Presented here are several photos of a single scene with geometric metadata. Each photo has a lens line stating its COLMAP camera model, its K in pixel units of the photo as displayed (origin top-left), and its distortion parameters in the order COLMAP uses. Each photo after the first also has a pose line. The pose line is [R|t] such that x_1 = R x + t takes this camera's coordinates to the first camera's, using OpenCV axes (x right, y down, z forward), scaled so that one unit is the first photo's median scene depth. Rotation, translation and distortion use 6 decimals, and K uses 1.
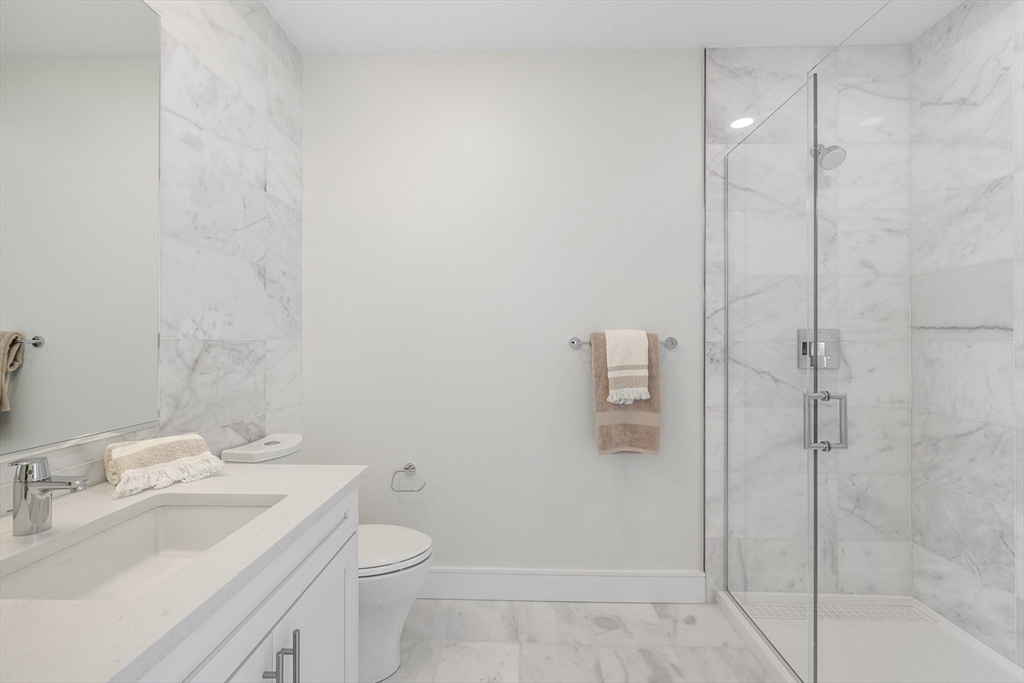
lens RADIAL K [[440.6, 0, 505.9], [0, 440.6, 339.0], [0, 0, 1]] dist [0.000211, 0.000200]
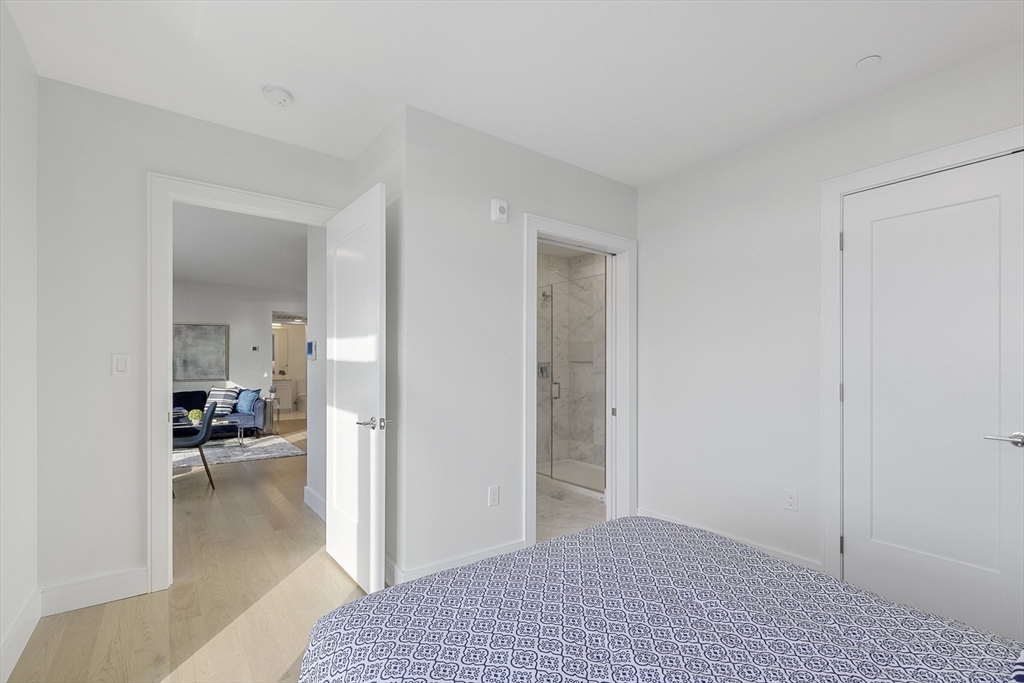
lens RADIAL K [[440.6, 0, 525.2], [0, 440.6, 362.0], [0, 0, 1]] dist [0.000211, 0.000200]
pose [[0.773917, 0.005952, 0.633259, -1.096323], [-0.002384, 0.999976, -0.006485, -0.005922], [-0.633283, 0.003509, 0.773913, -1.012552]]
